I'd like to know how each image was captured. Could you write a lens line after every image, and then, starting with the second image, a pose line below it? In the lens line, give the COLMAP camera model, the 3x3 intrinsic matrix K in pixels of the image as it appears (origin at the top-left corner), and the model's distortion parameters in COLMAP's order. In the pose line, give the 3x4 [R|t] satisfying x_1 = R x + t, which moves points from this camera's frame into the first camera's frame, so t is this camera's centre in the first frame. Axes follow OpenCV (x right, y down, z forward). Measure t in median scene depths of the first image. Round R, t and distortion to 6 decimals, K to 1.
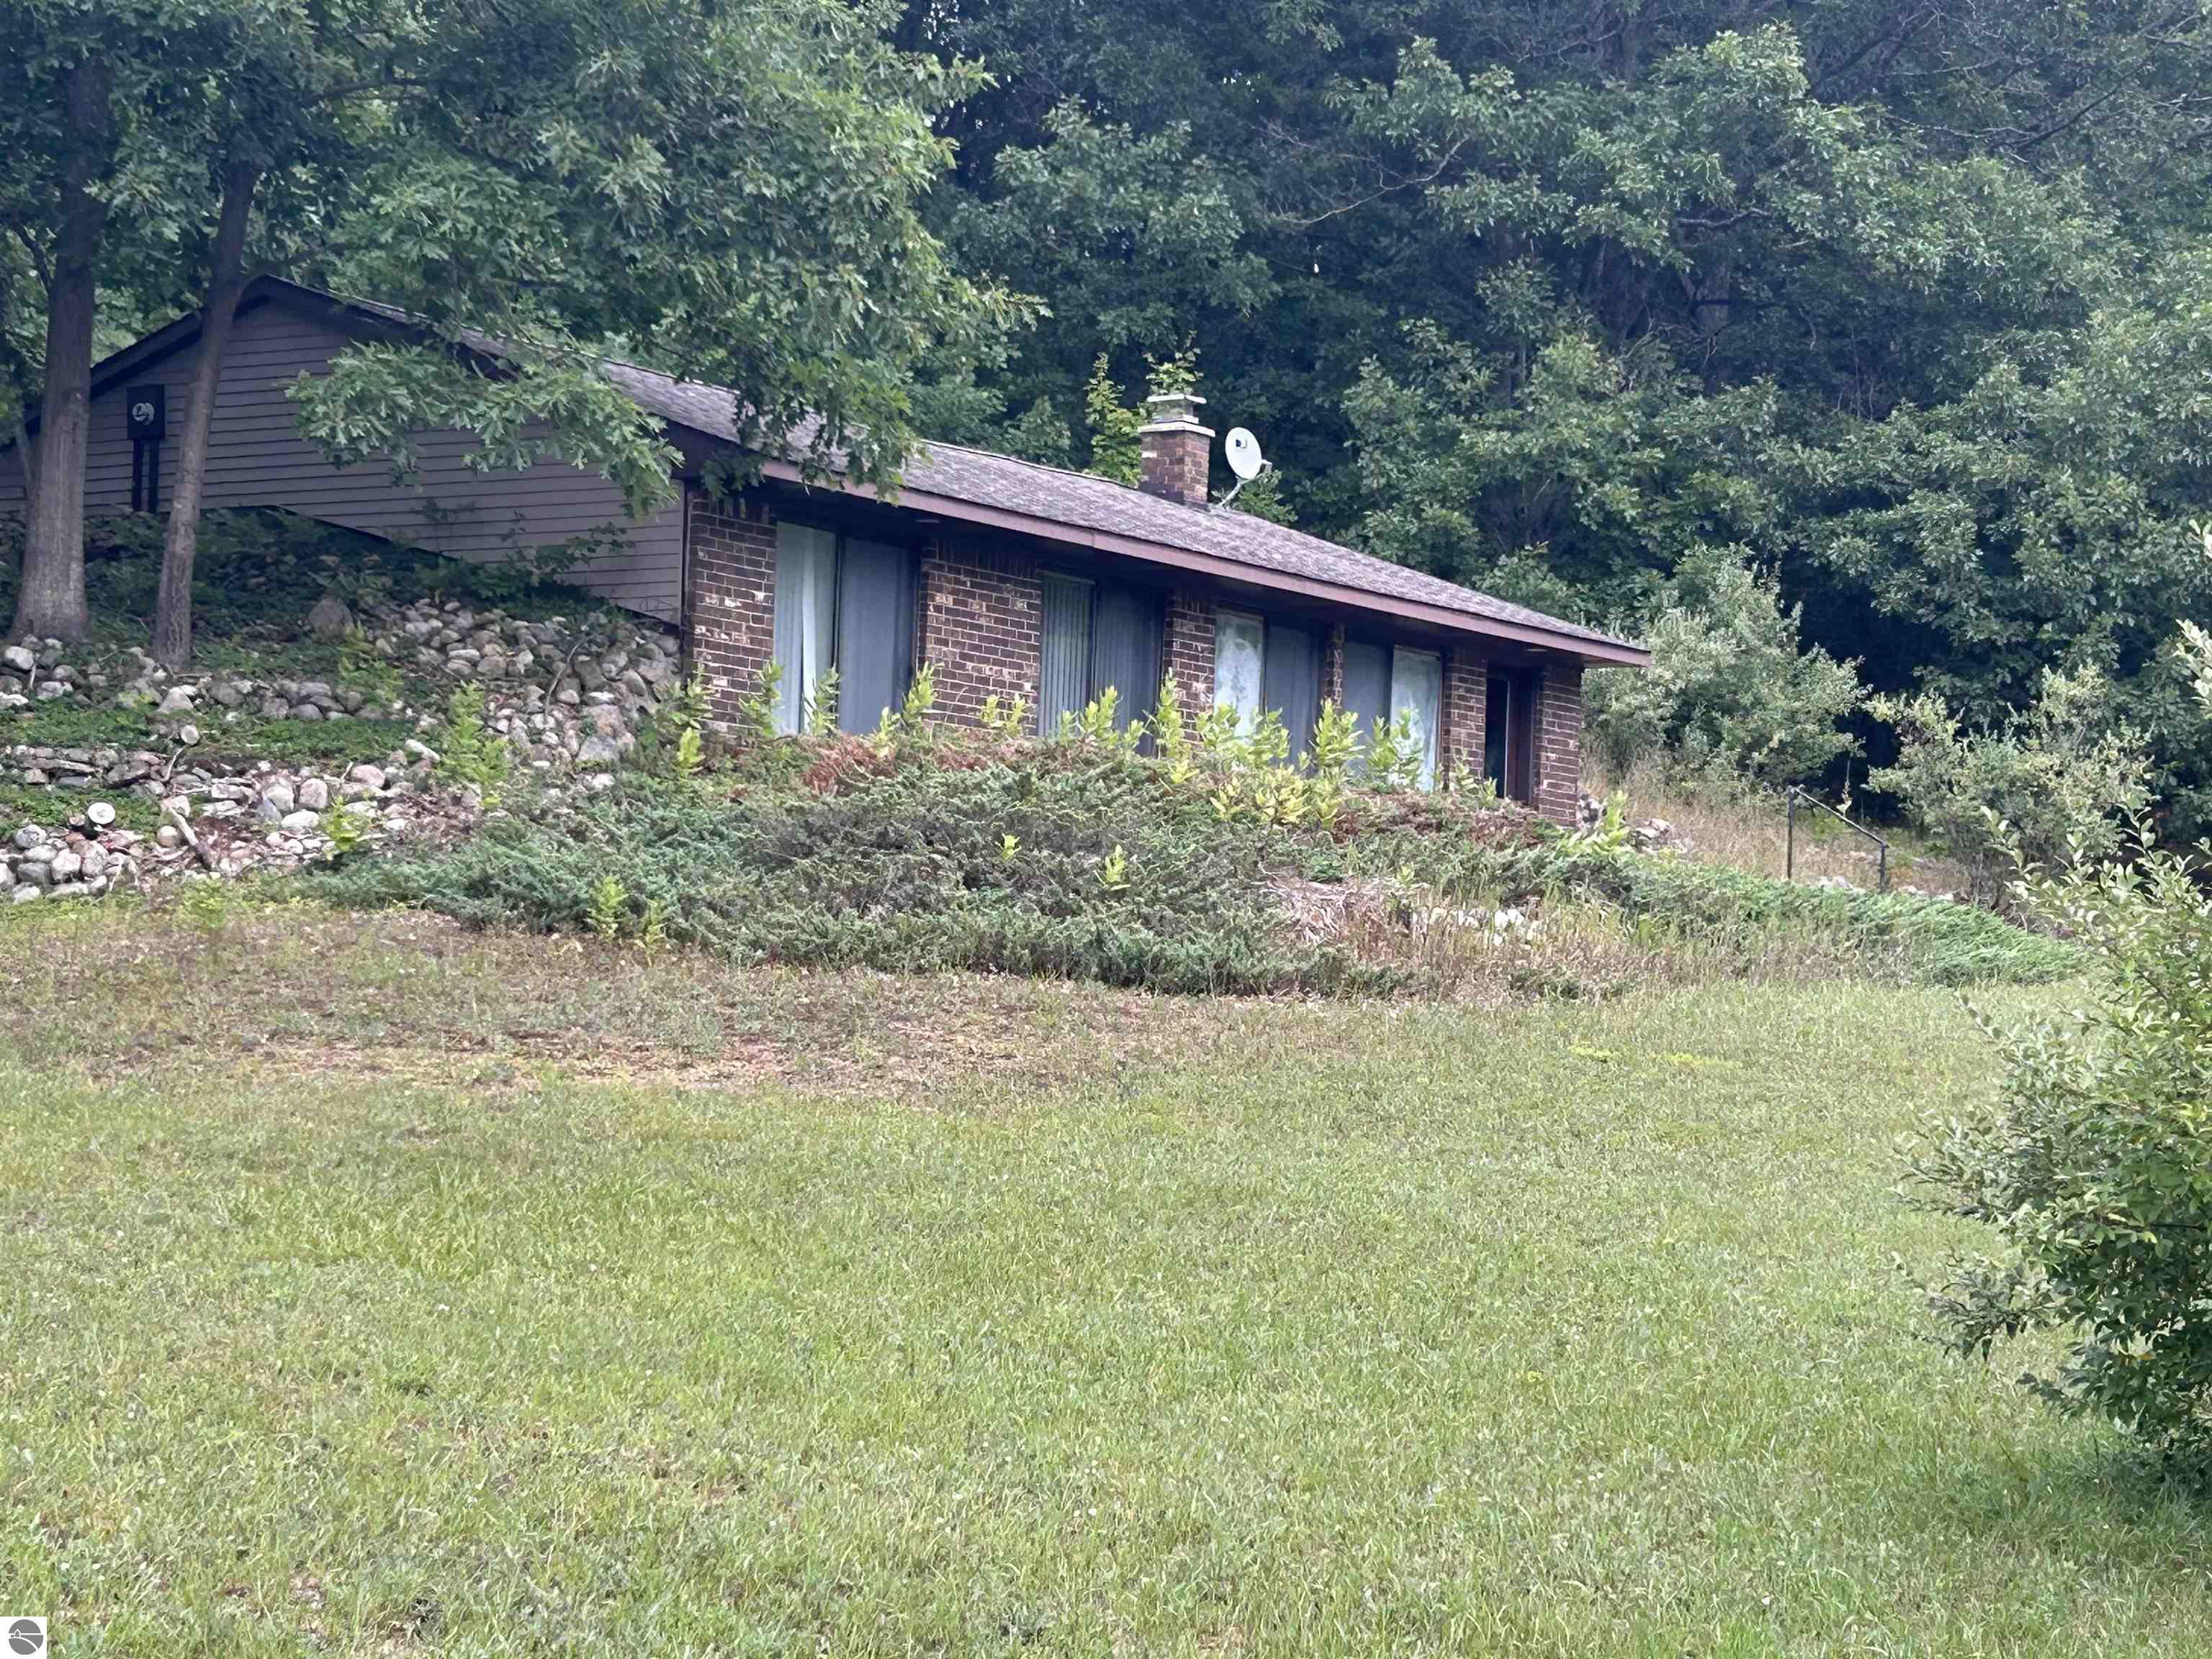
lens RADIAL K [[4622.4, 0, 1106.0], [0, 4622.4, 825.2], [0, 0, 1]] dist [0.195322, 0.000000]
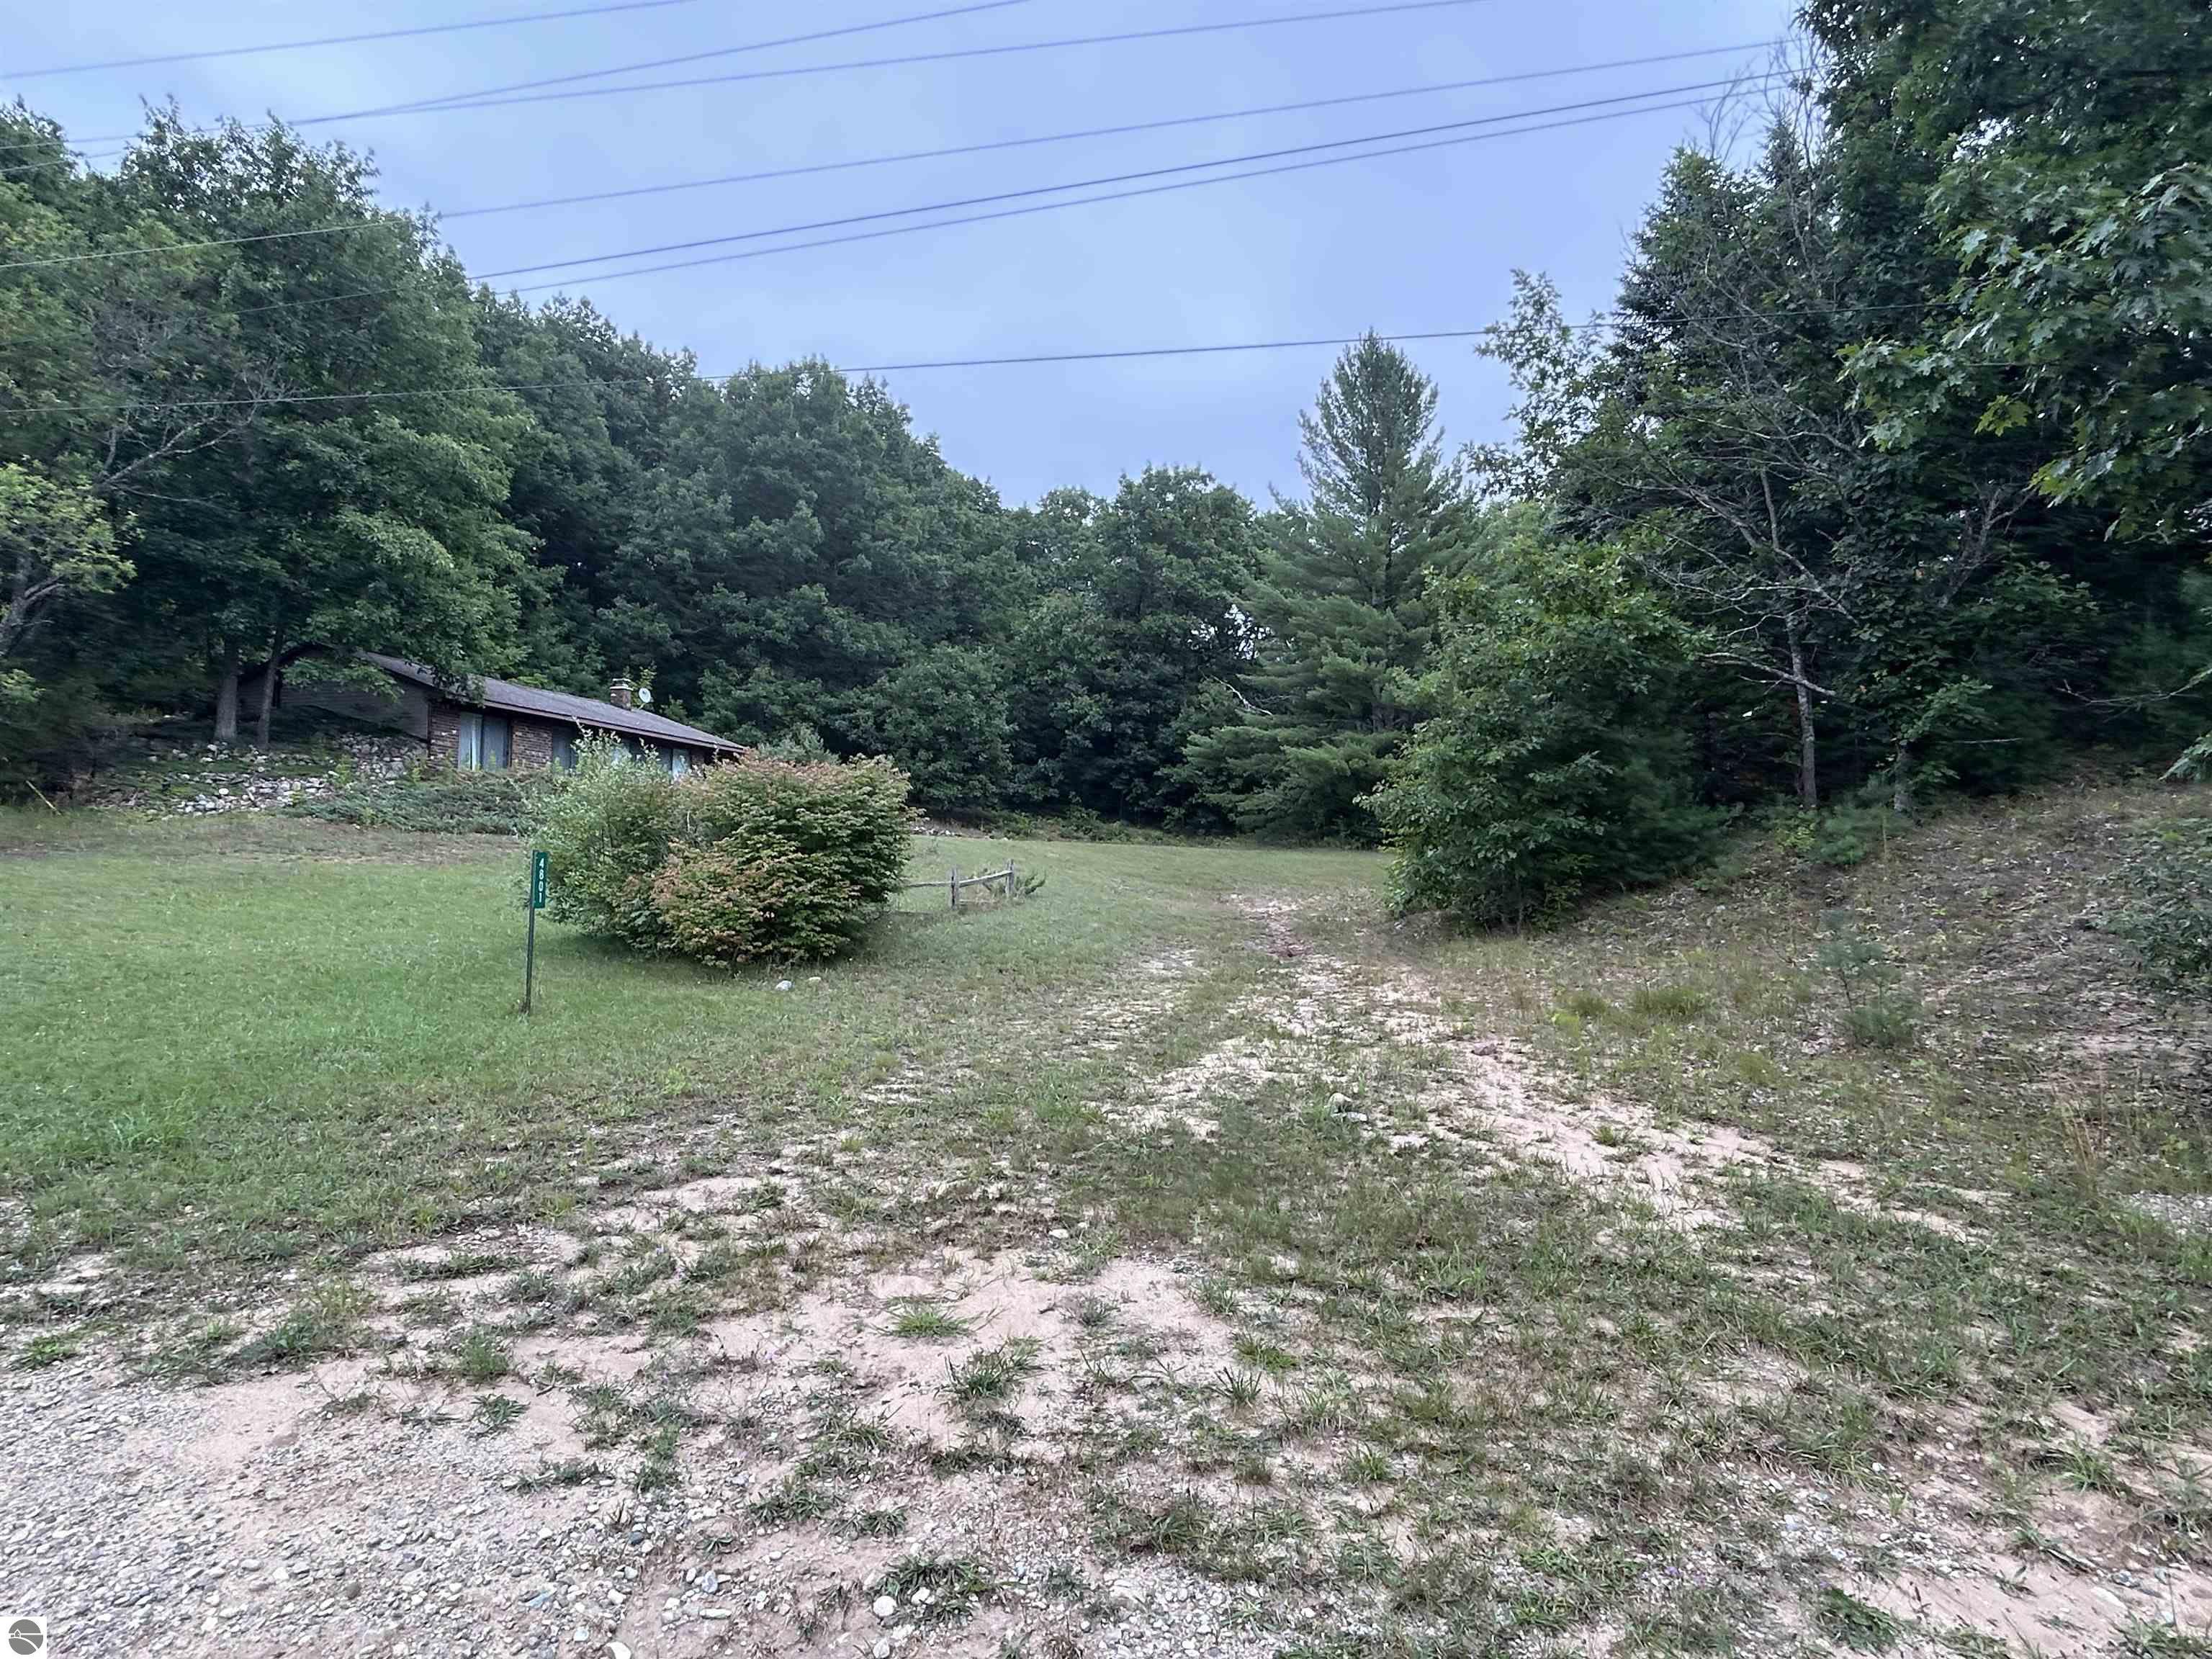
lens RADIAL K [[1275.6, 0, 1106.0], [0, 1275.6, 834.4], [0, 0, 1]] dist [0.000146, -0.000151]
pose [[0.962632, -0.010895, 0.270592, 0.088654], [0.003903, 0.999645, 0.026368, 0.003726], [-0.270783, -0.024326, 0.962333, -0.058125]]
